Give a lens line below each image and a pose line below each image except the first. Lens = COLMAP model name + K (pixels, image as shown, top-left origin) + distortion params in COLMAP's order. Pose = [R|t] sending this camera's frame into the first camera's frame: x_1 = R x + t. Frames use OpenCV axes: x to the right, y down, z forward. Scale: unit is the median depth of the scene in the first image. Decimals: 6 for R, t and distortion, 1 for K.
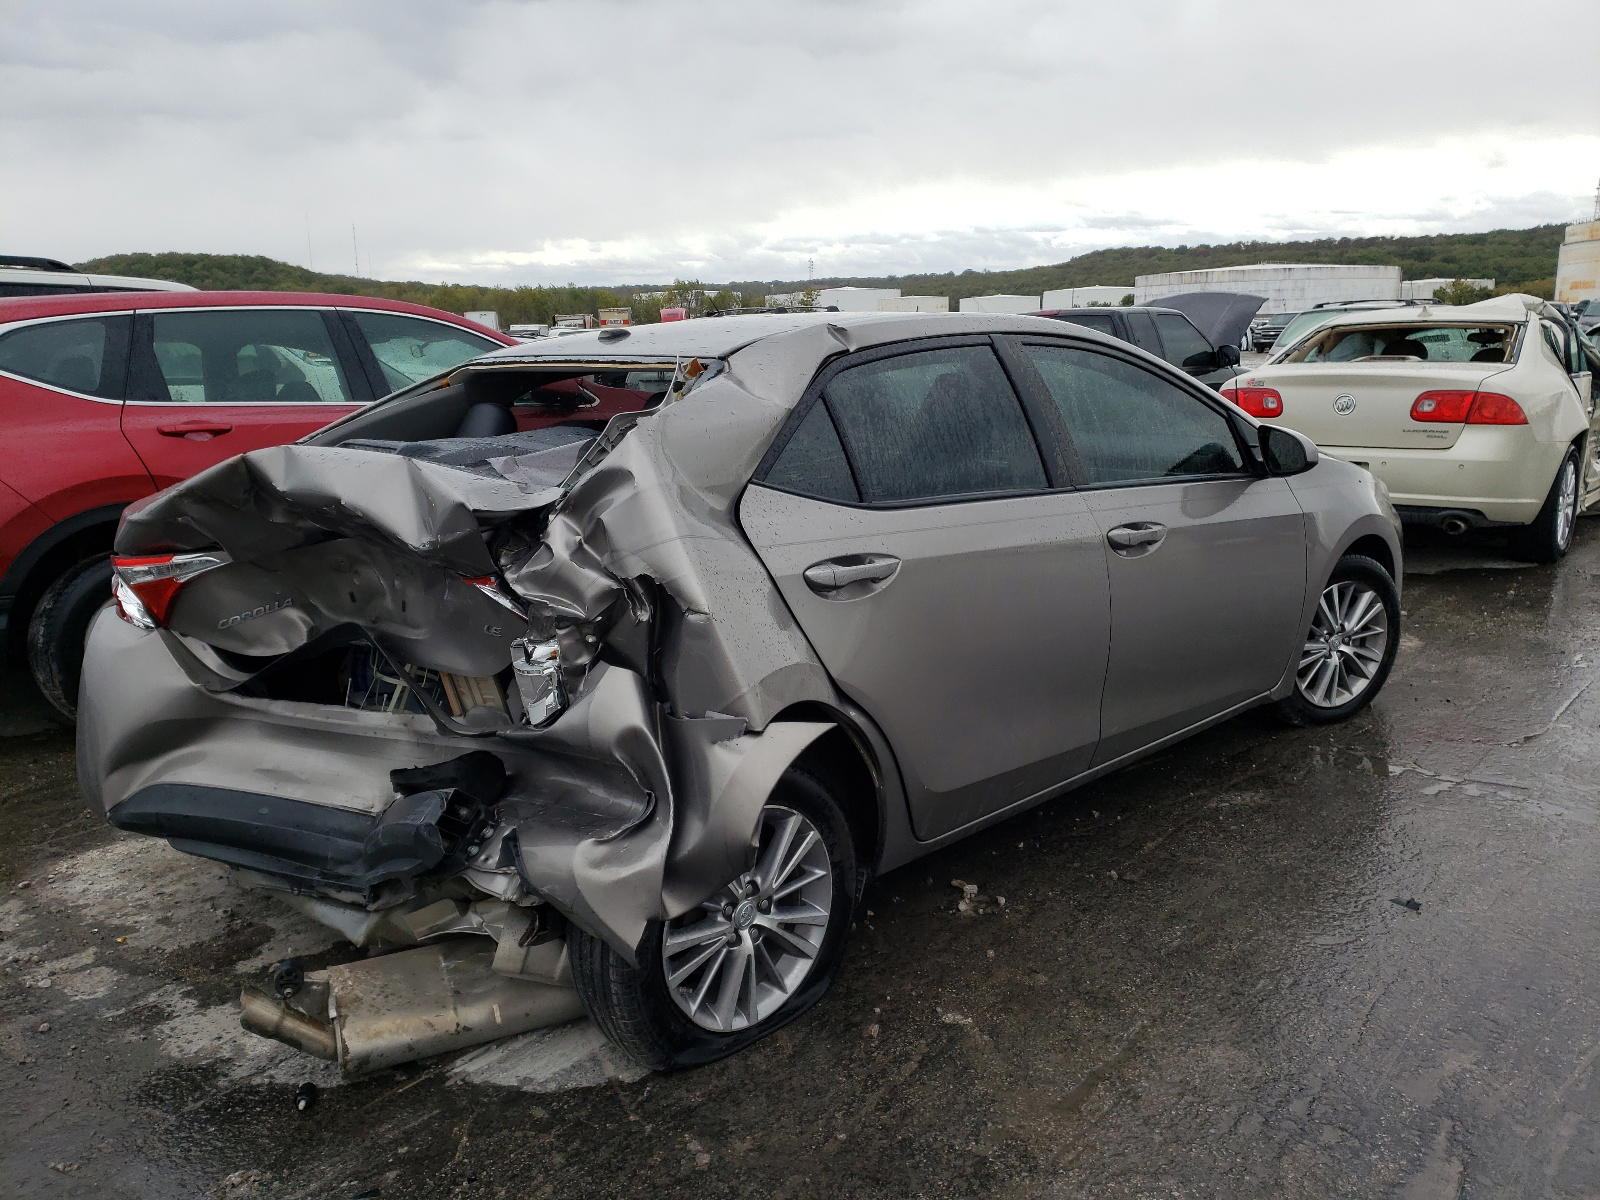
lens RADIAL K [[1315.7, 0, 798.0], [0, 1315.7, 623.7], [0, 0, 1]] dist [0.018264, 0.015386]
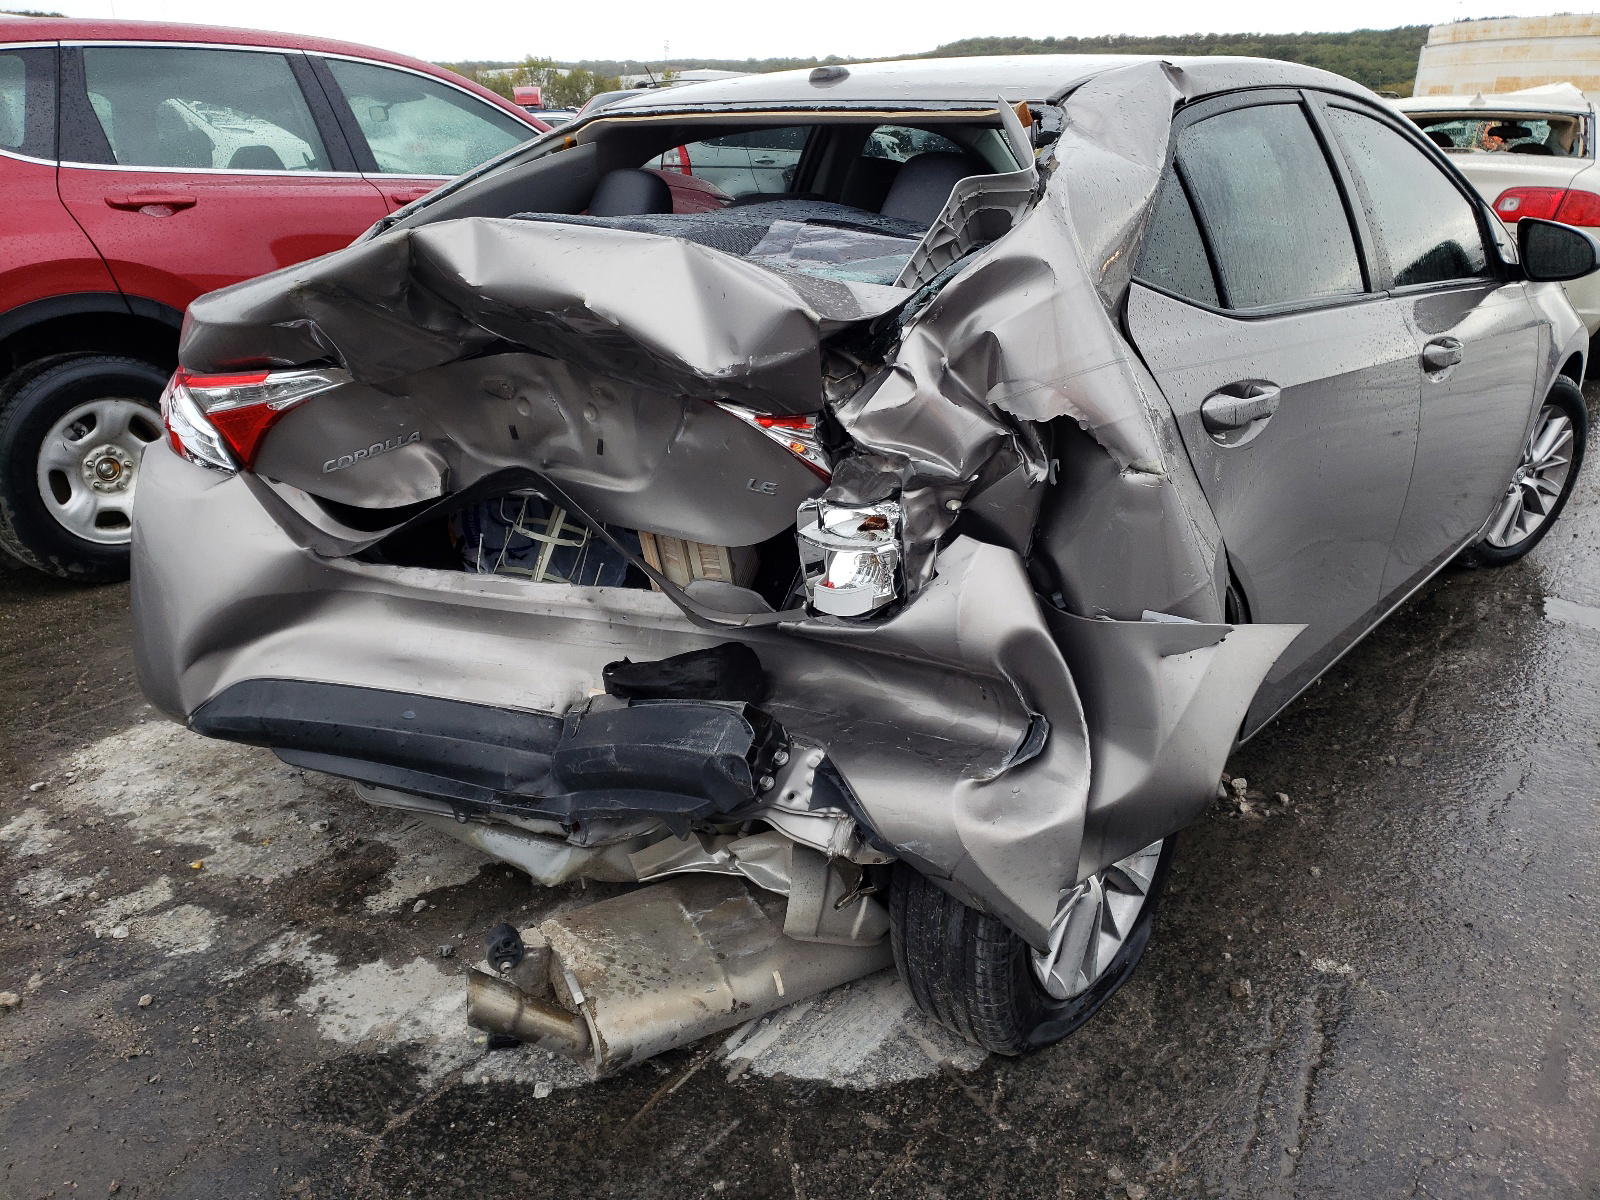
lens RADIAL K [[1315.7, 0, 798.0], [0, 1315.7, 623.7], [0, 0, 1]] dist [0.018264, 0.015386]
pose [[0.995722, -0.009010, 0.091954, -0.259301], [-0.004563, 0.989223, 0.146342, -0.023880], [-0.092282, -0.146136, 0.984951, 0.243675]]
